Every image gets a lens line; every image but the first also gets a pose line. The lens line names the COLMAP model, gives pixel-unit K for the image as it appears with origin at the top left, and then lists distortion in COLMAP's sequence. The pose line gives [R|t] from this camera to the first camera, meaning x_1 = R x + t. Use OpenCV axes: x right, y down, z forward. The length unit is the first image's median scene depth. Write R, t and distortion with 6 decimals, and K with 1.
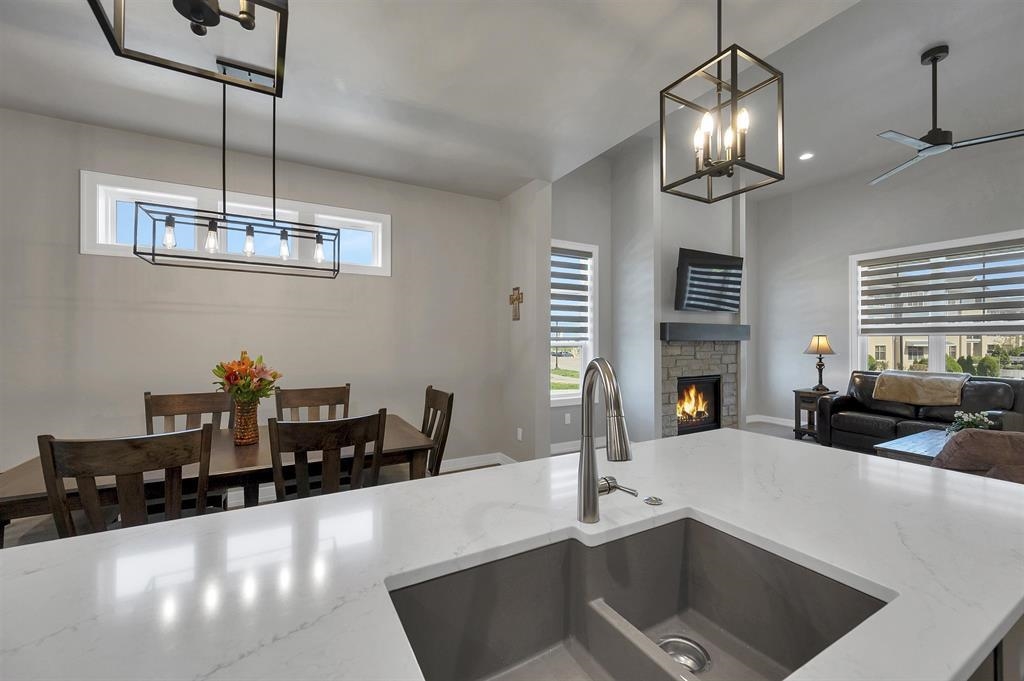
lens RADIAL K [[412.6, 0, 513.3], [0, 412.6, 339.2], [0, 0, 1]] dist [-0.000290, -0.000249]
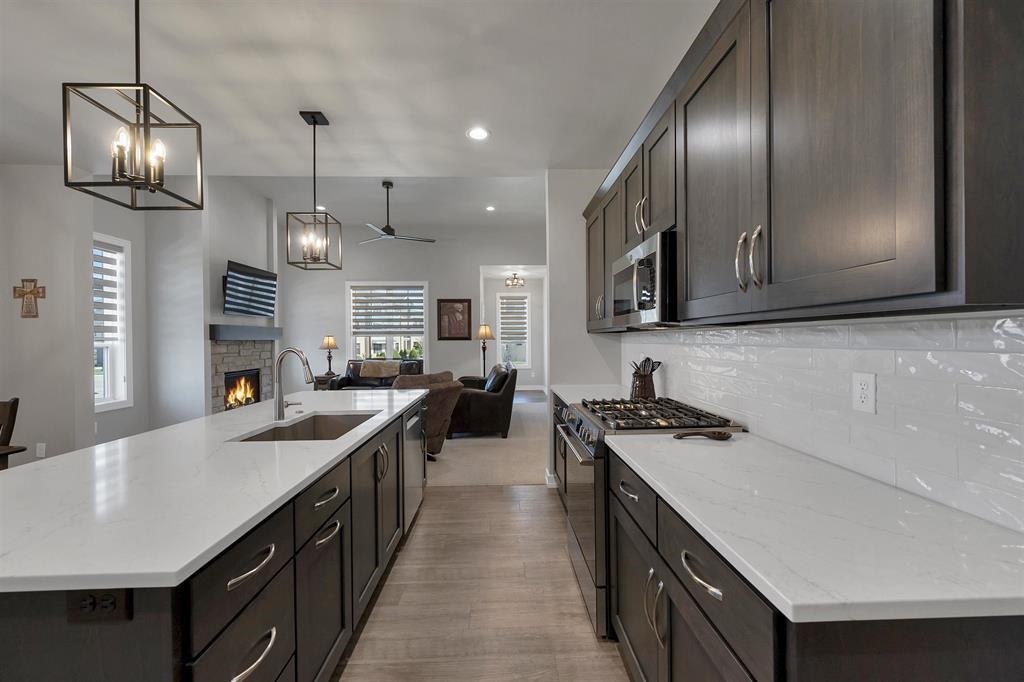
lens RADIAL K [[412.6, 0, 513.3], [0, 412.6, 339.7], [0, 0, 1]] dist [-0.000290, -0.000249]
pose [[0.460834, -0.005665, 0.887468, -0.231510], [0.003397, 0.999984, 0.004620, -0.000712], [-0.887480, 0.000886, 0.460846, -0.220288]]
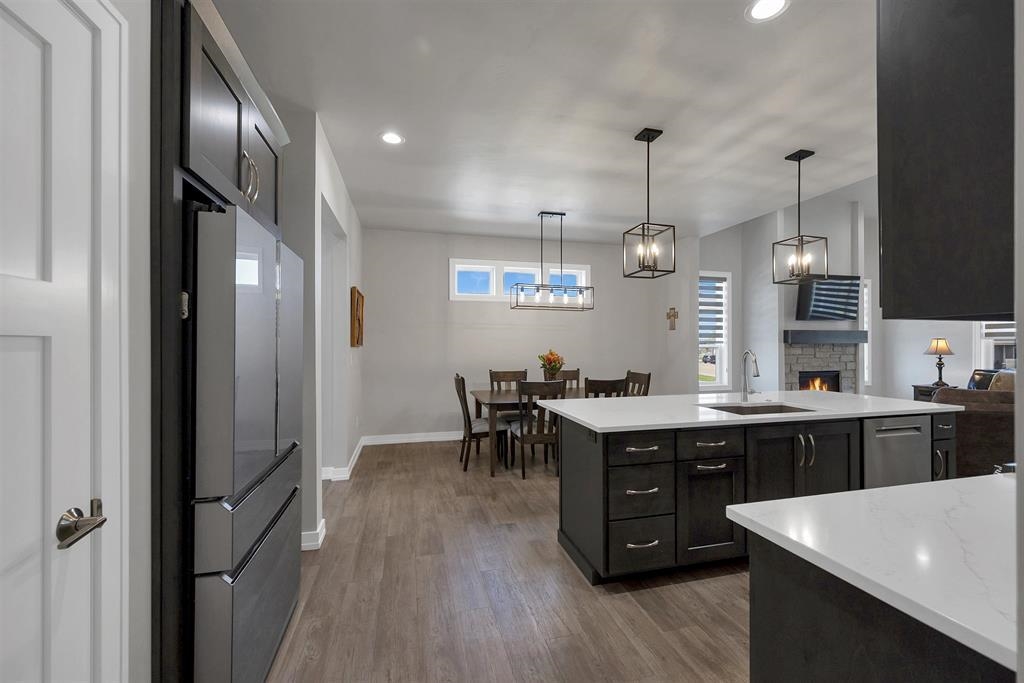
lens RADIAL K [[414.0, 0, 512.0], [0, 414.0, 341.5], [0, 0, 1]] dist [-0.003318, 0.000072]
pose [[0.966341, -0.002861, -0.257250, -0.135033], [0.002727, 0.999996, -0.000881, -0.003709], [0.257252, 0.000150, 0.966344, -0.470570]]
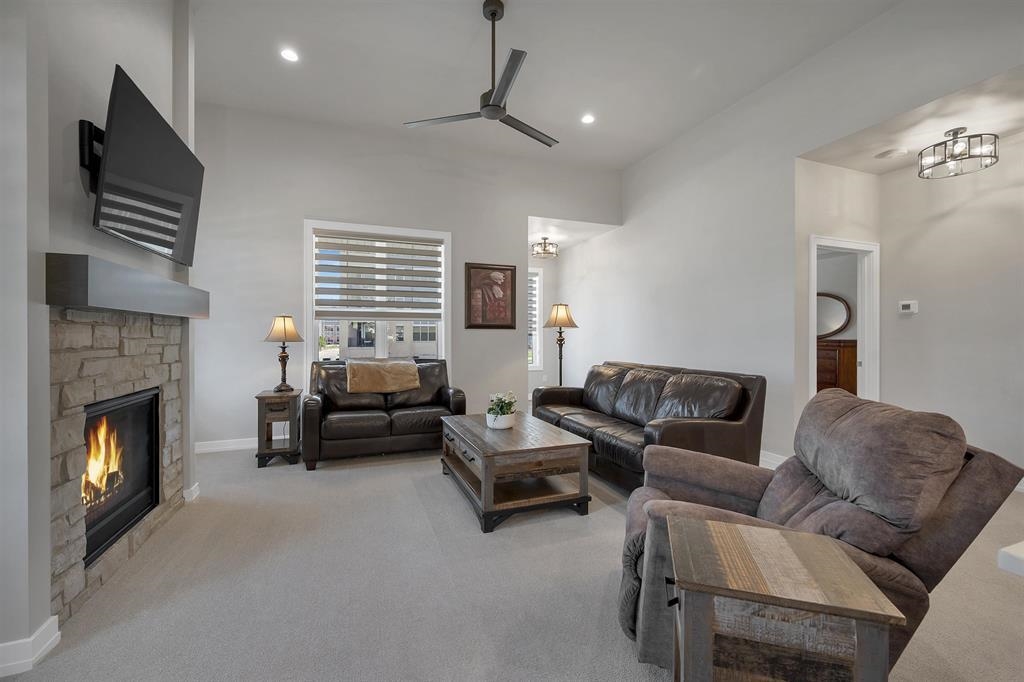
lens RADIAL K [[425.0, 0, 518.7], [0, 425.0, 336.8], [0, 0, 1]] dist [-0.000069, -0.000268]
pose [[0.142022, -0.002756, 0.989860, 0.056975], [-0.005827, 0.999976, 0.003620, 0.023047], [-0.989846, -0.006282, 0.142003, 0.509639]]
